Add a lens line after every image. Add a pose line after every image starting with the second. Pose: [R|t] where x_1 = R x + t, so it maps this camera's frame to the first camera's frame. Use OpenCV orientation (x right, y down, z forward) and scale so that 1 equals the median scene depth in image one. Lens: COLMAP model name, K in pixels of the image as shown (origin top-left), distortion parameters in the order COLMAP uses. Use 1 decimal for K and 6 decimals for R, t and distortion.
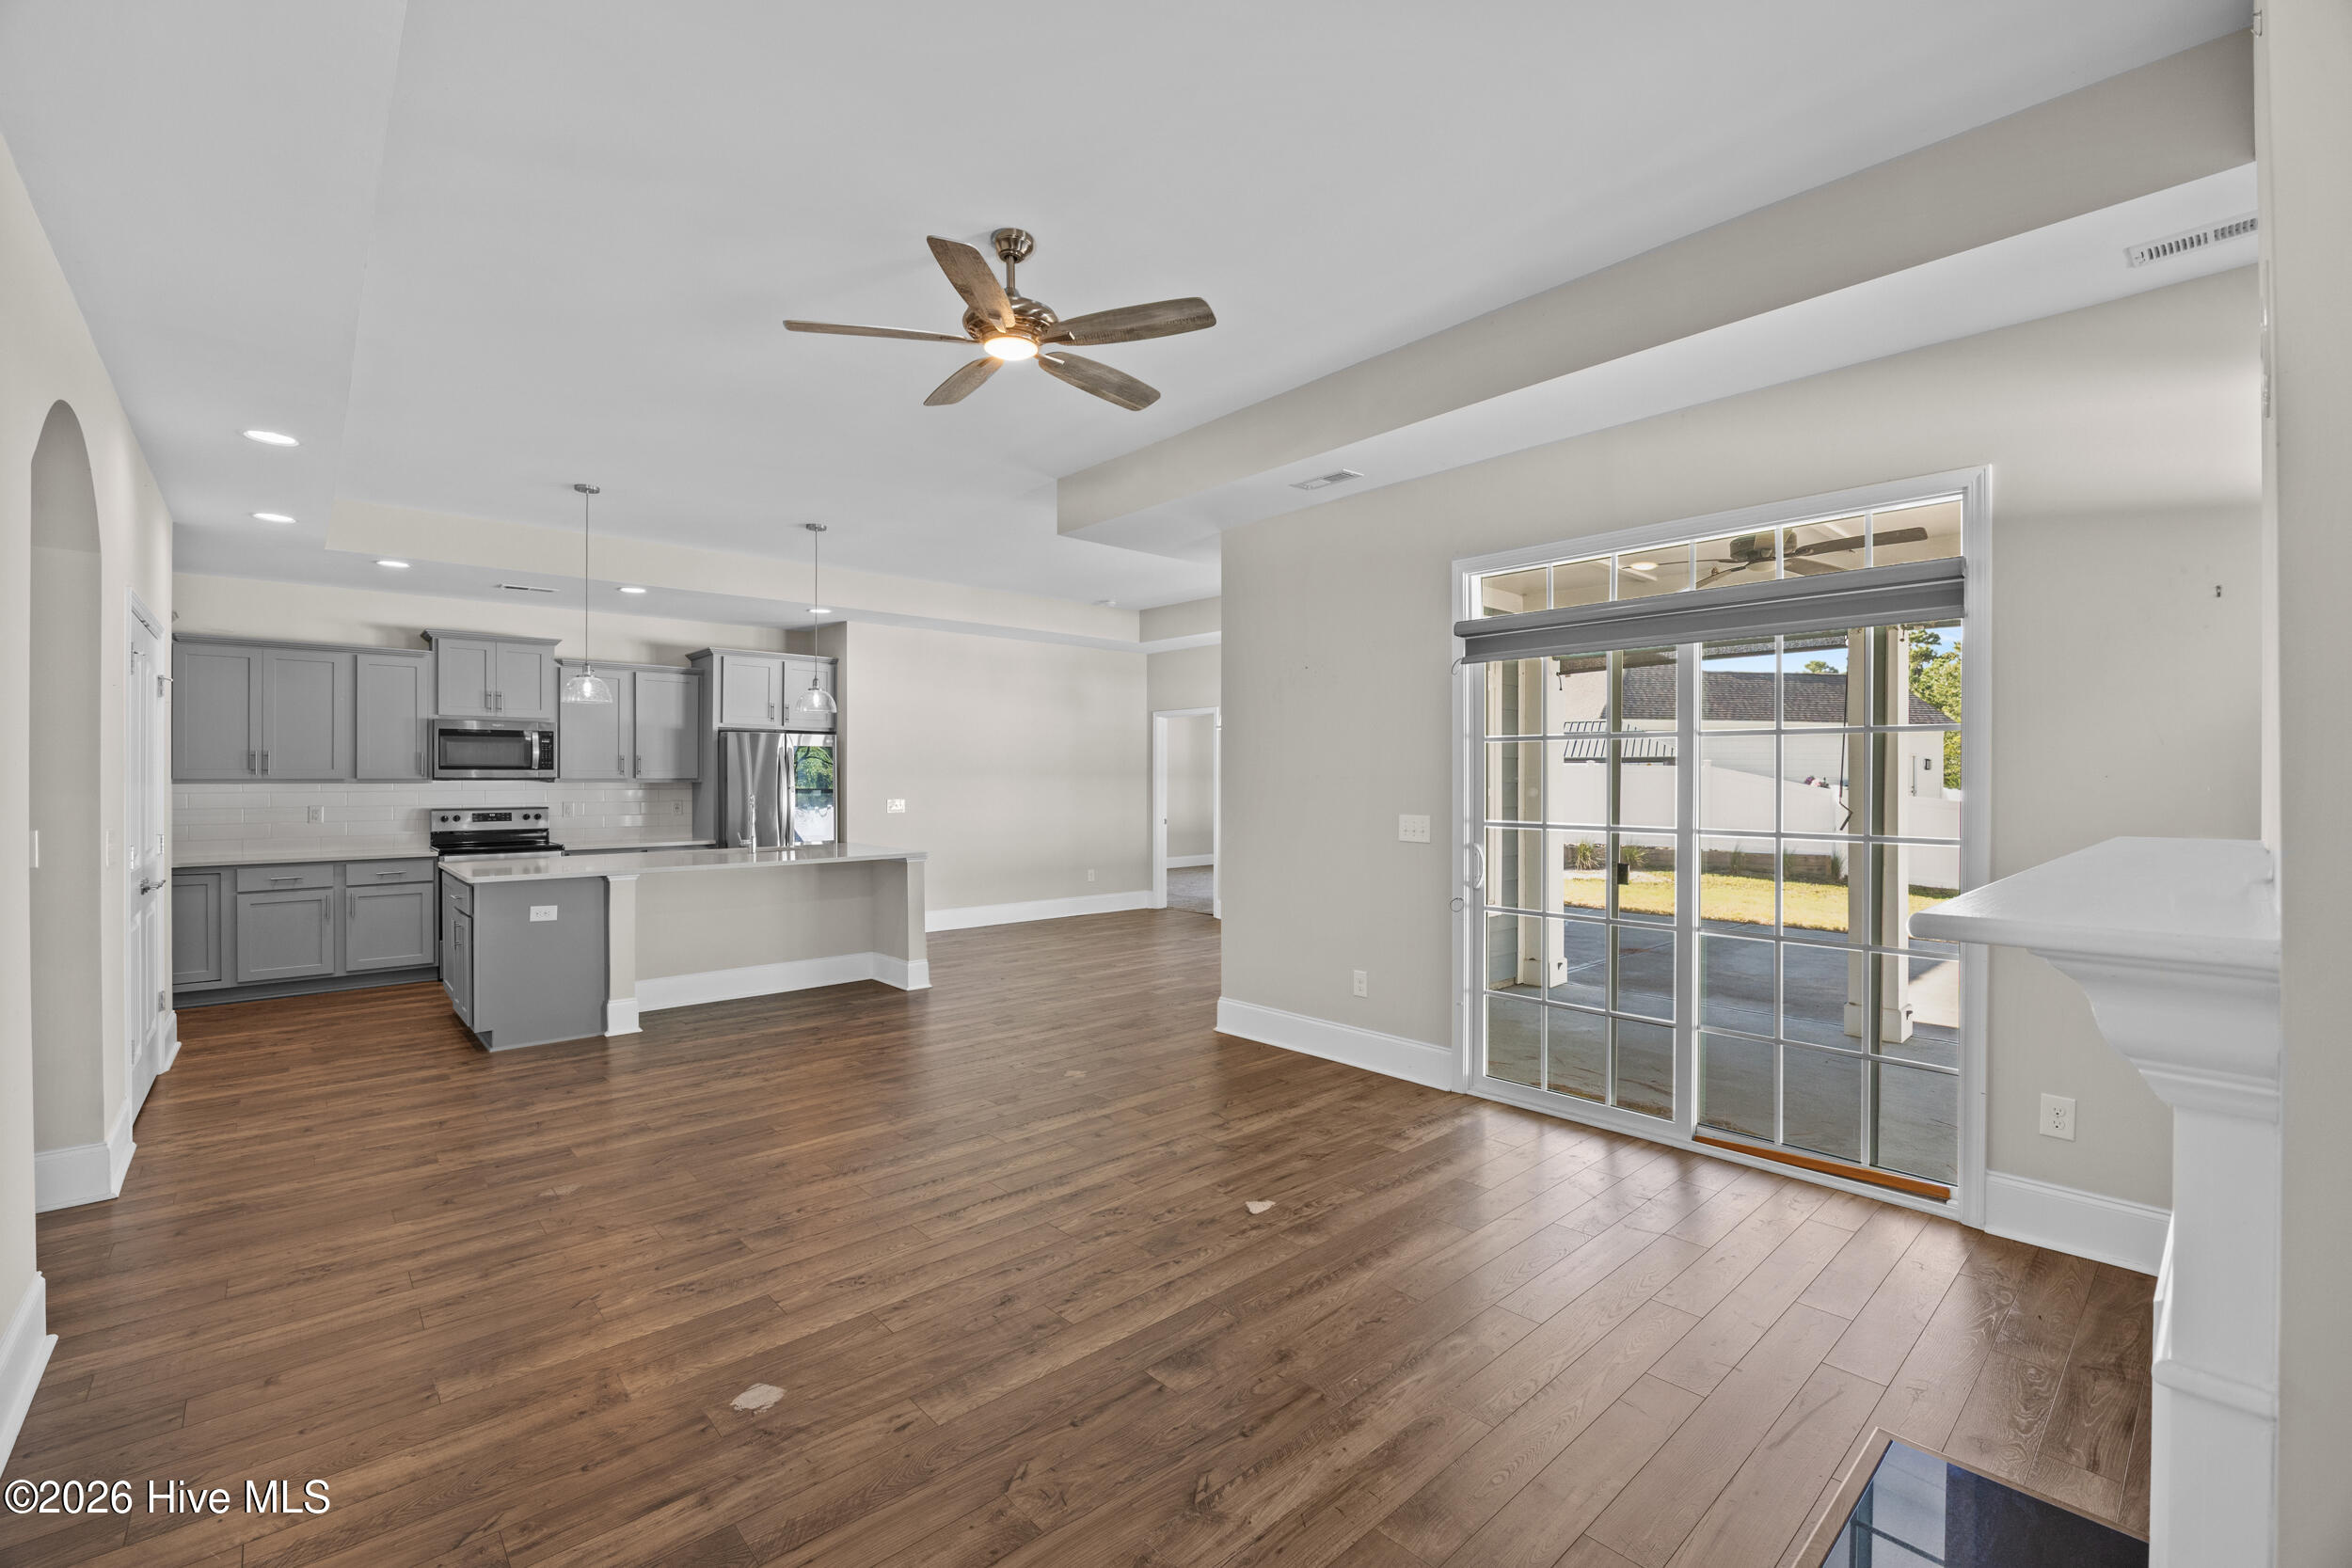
lens RADIAL K [[995.2, 0, 1181.3], [0, 995.2, 786.9], [0, 0, 1]] dist [-0.017422, -0.000088]
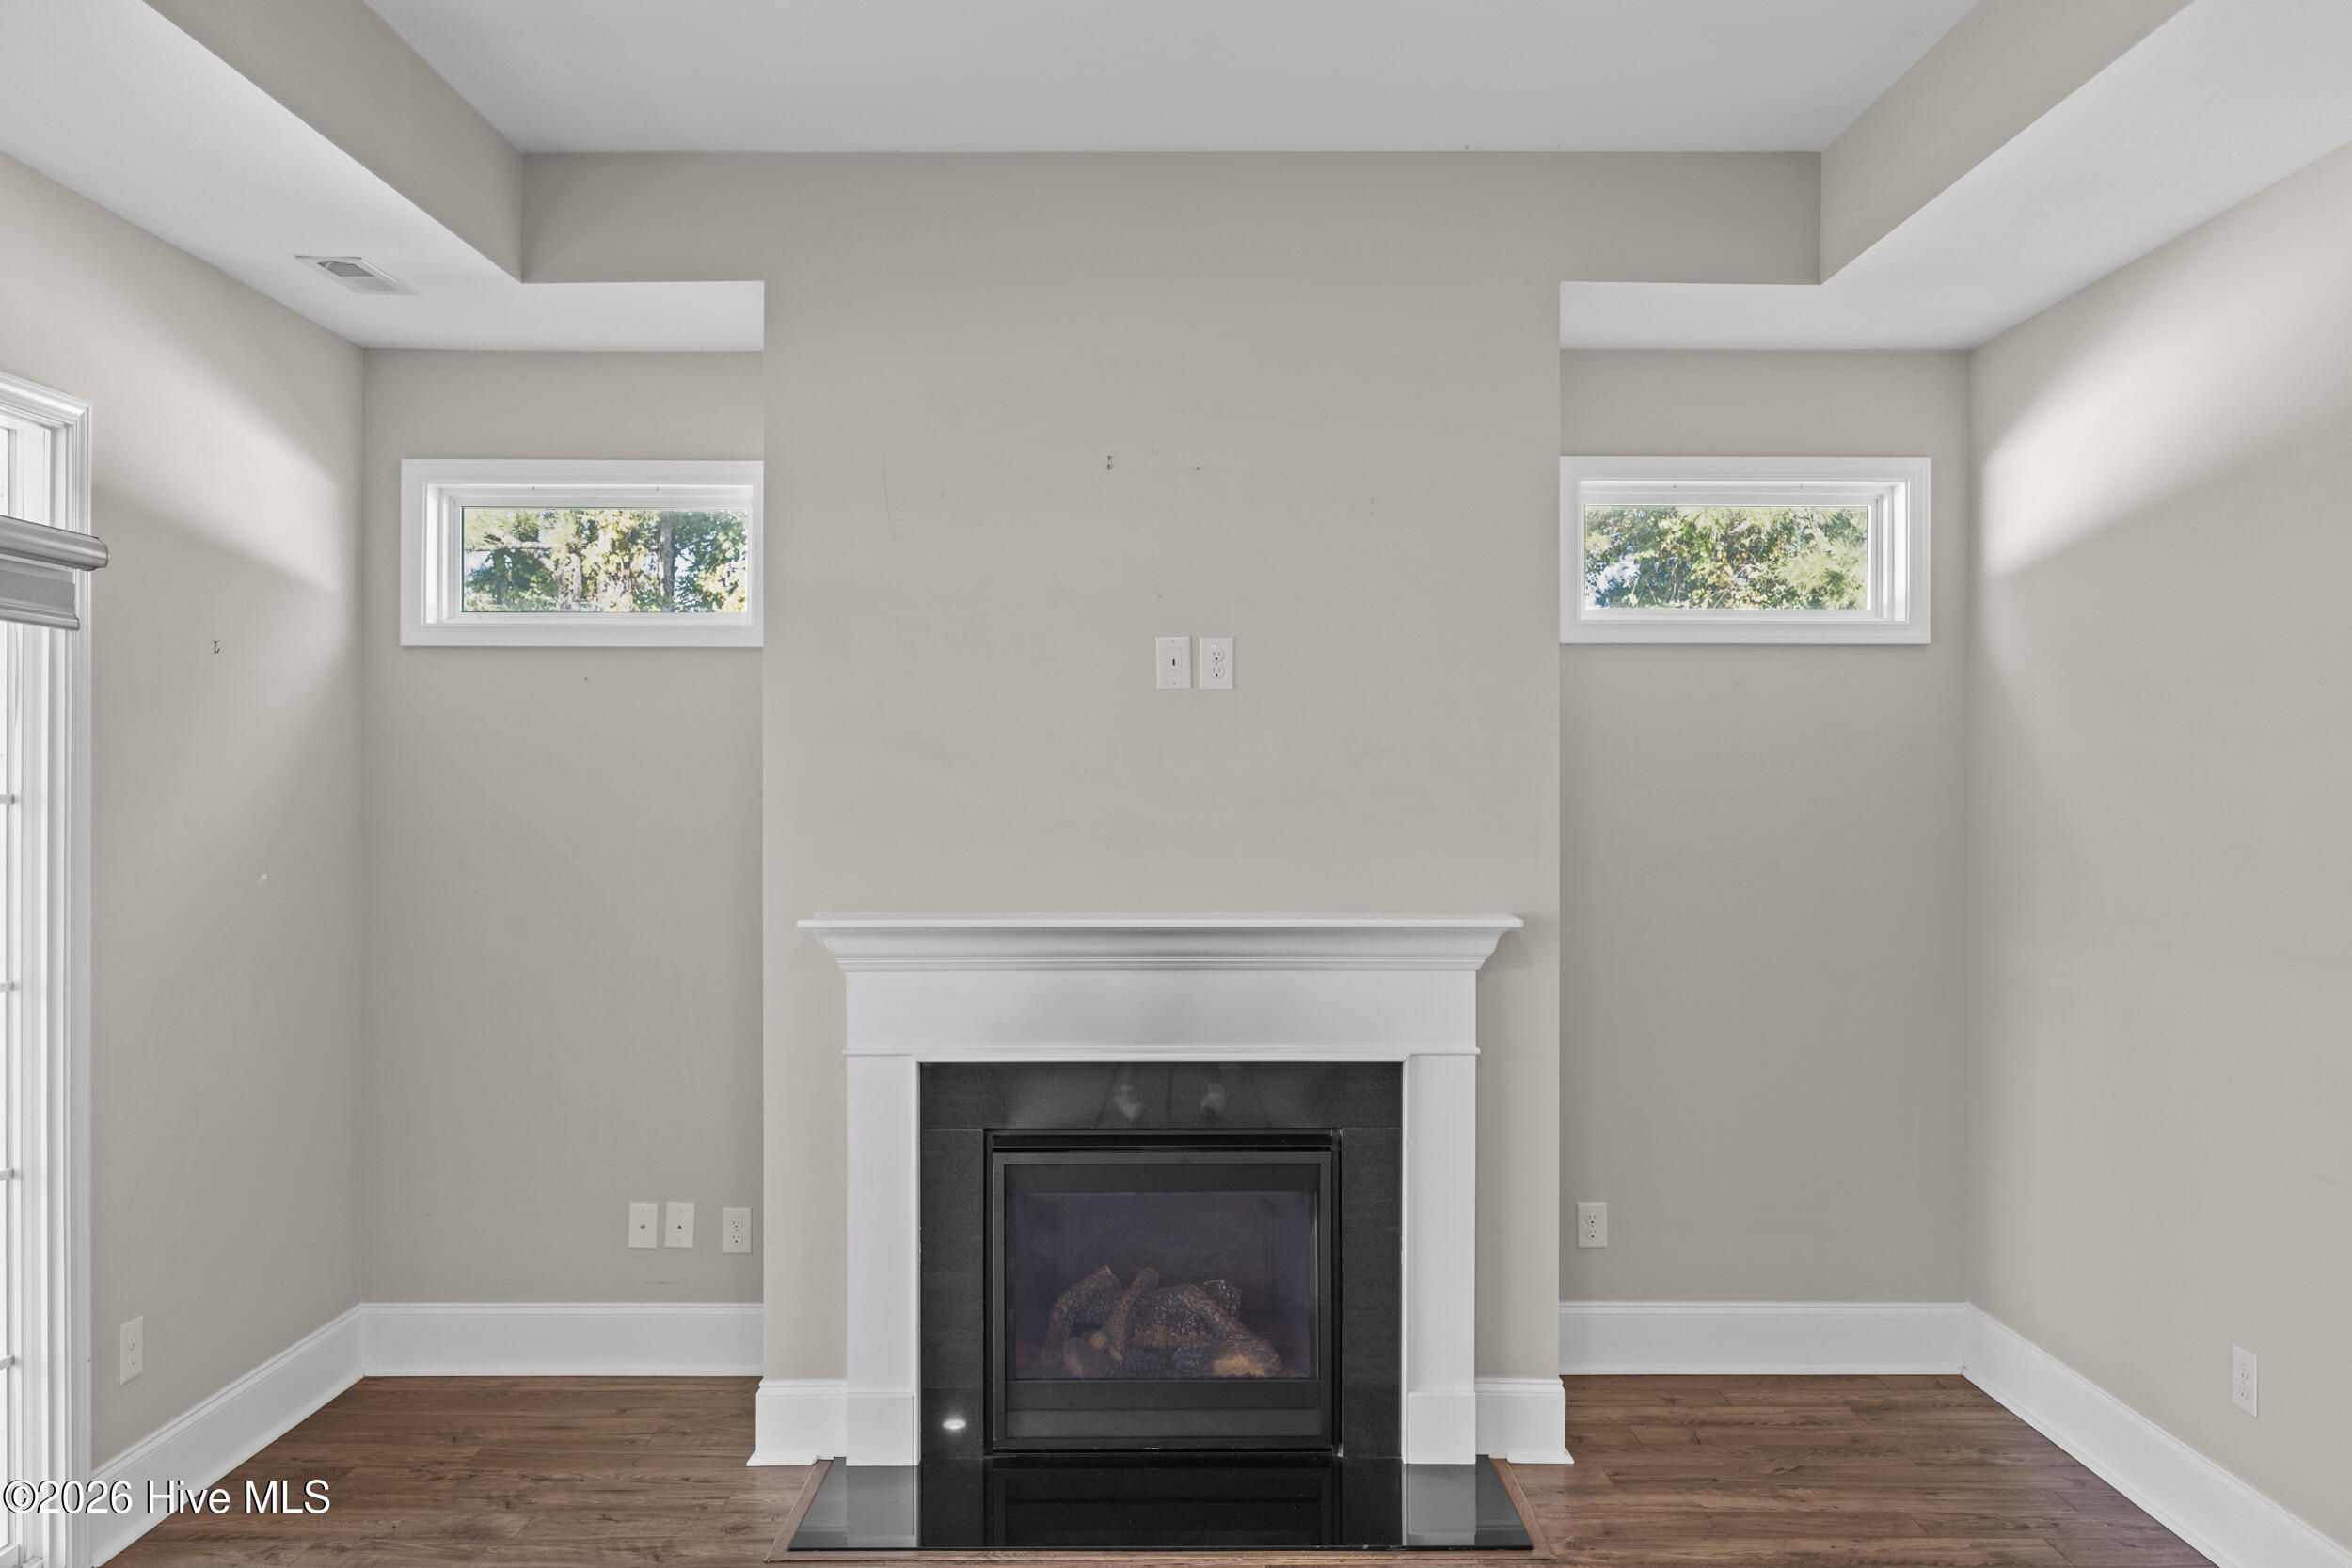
lens RADIAL K [[1773.3, 0, 1172.9], [0, 1773.3, 791.2], [0, 0, 1]] dist [-0.006623, -0.002636]
pose [[-0.738092, -0.002465, 0.674695, -0.502478], [0.003220, 0.999969, 0.007176, -0.072494], [-0.674692, 0.007469, -0.738061, 1.344743]]
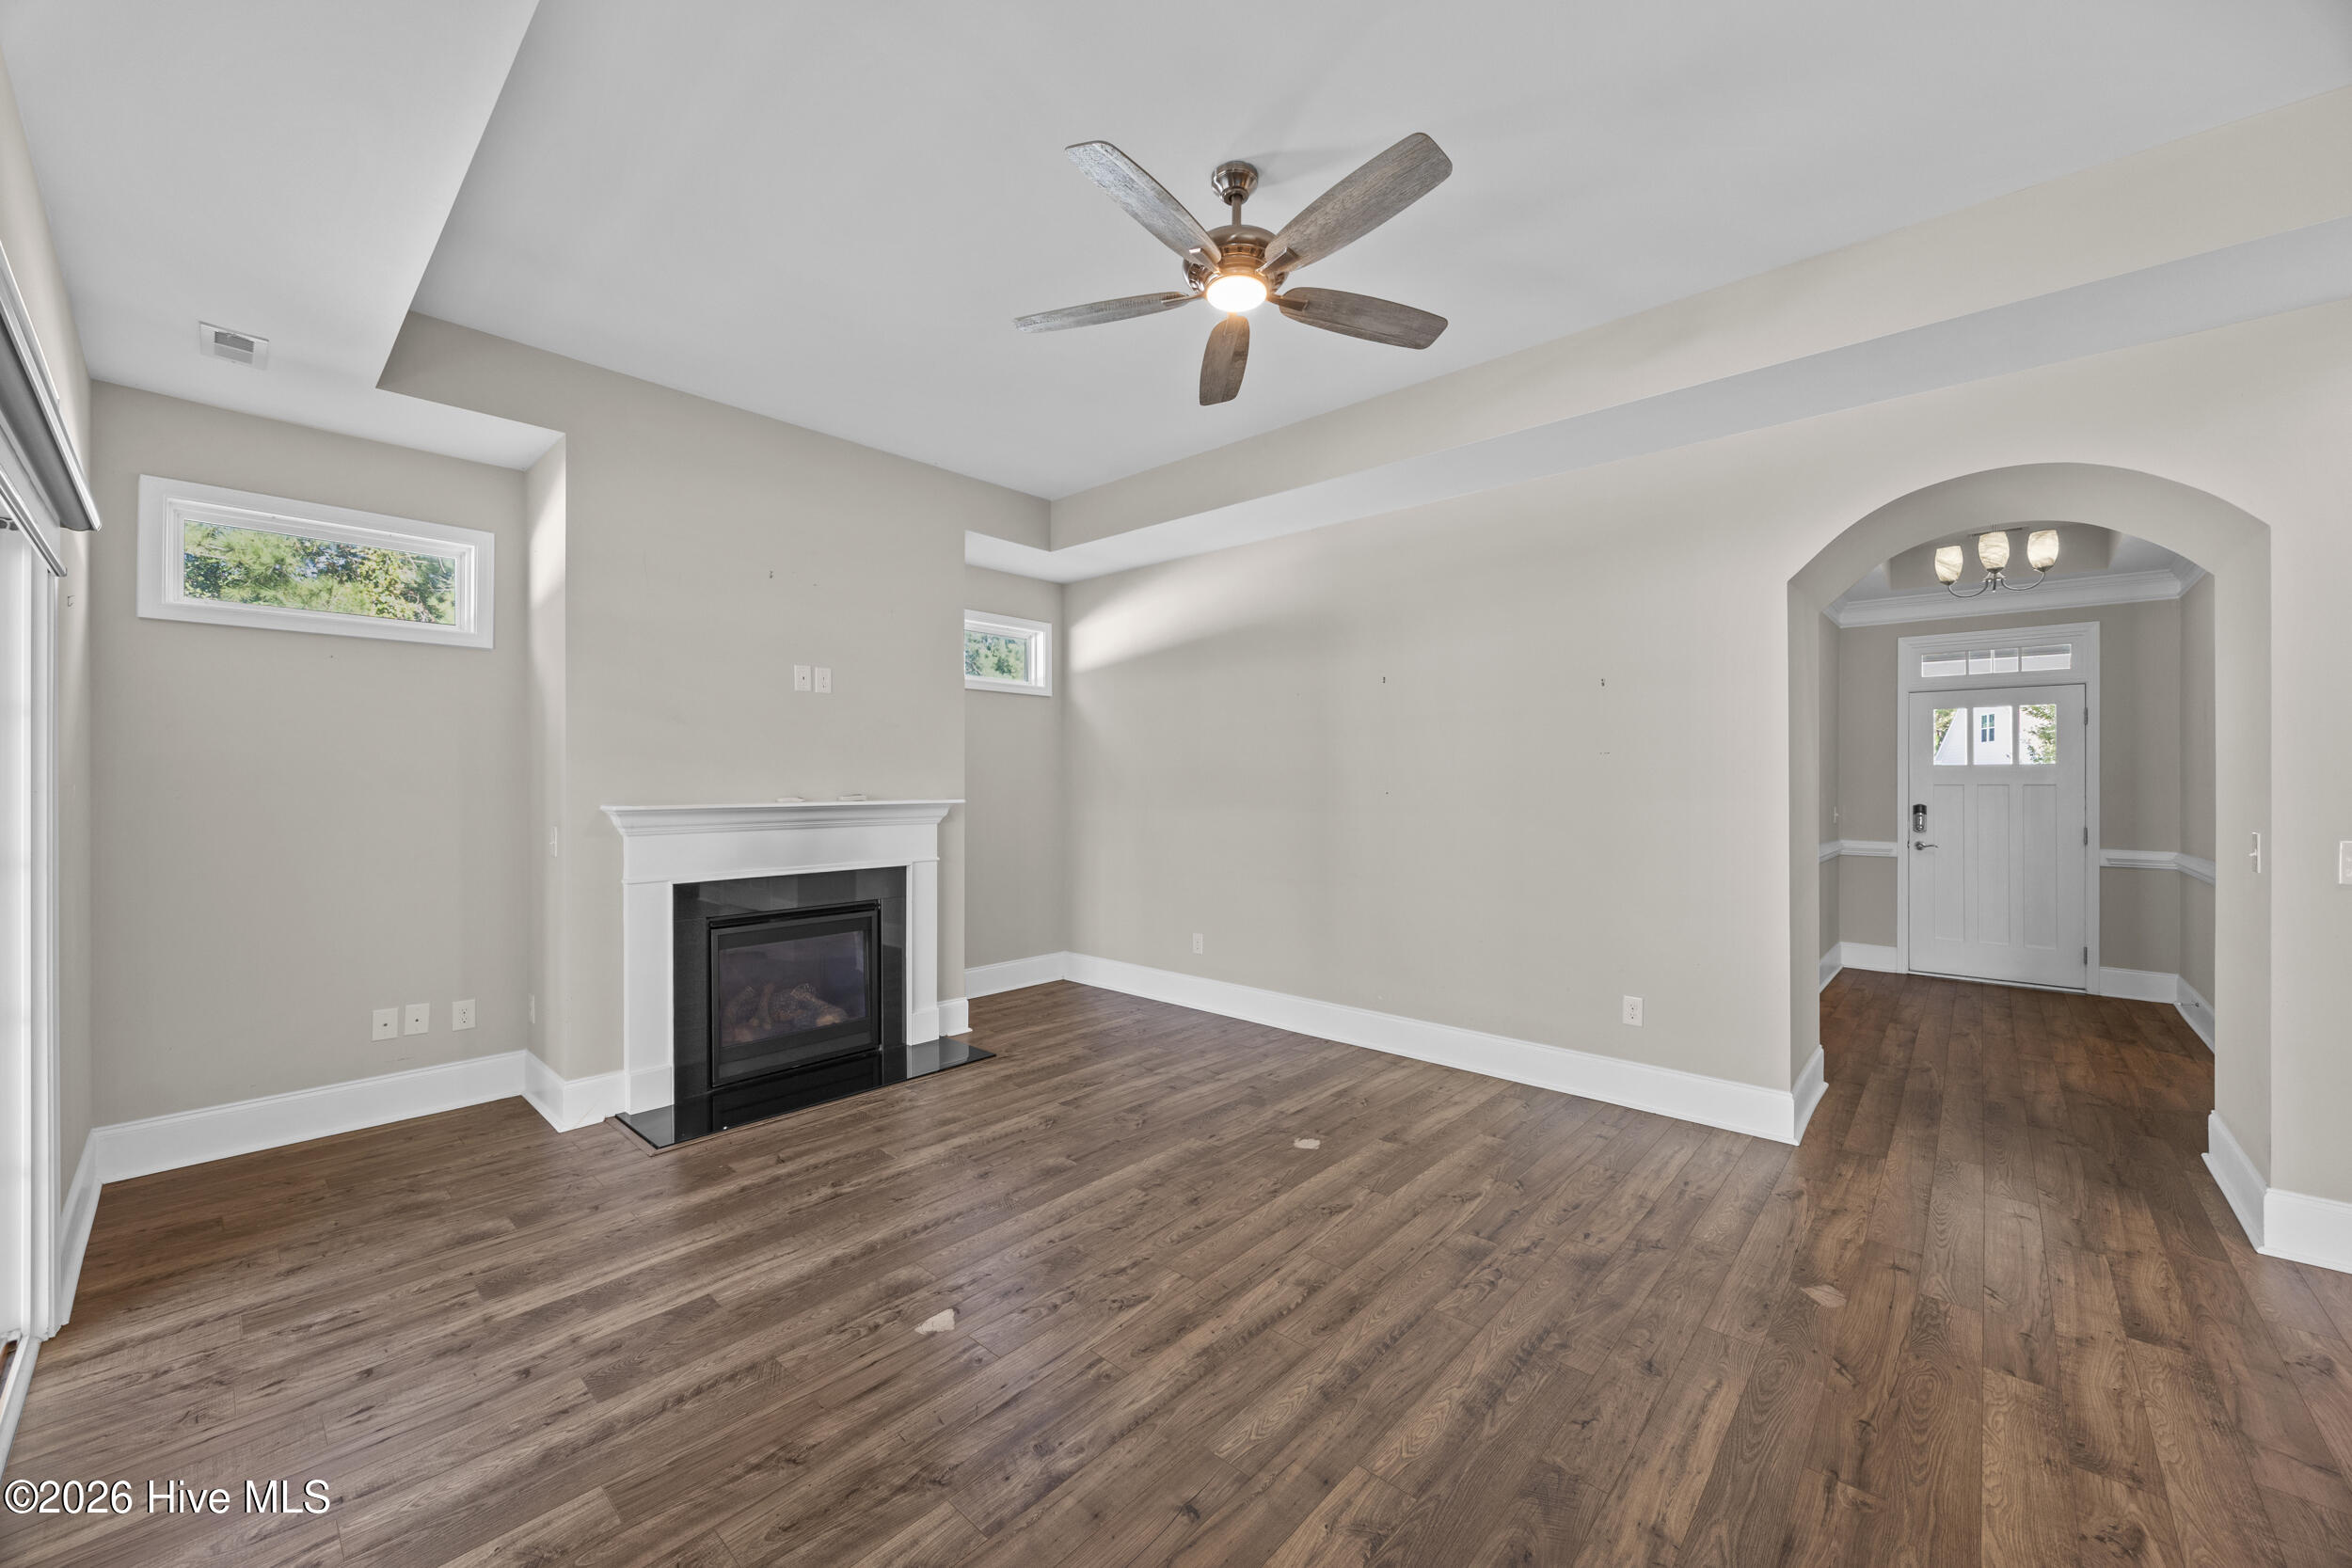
lens RADIAL K [[893.3, 0, 1176.0], [0, 893.3, 784.0], [0, 0, 1]] dist [-0.004694, -0.000129]
pose [[-0.995967, -0.000161, -0.089722, -0.046163], [-0.000813, 0.999974, 0.007225, -0.007831], [0.089719, 0.007268, -0.995941, 1.774138]]
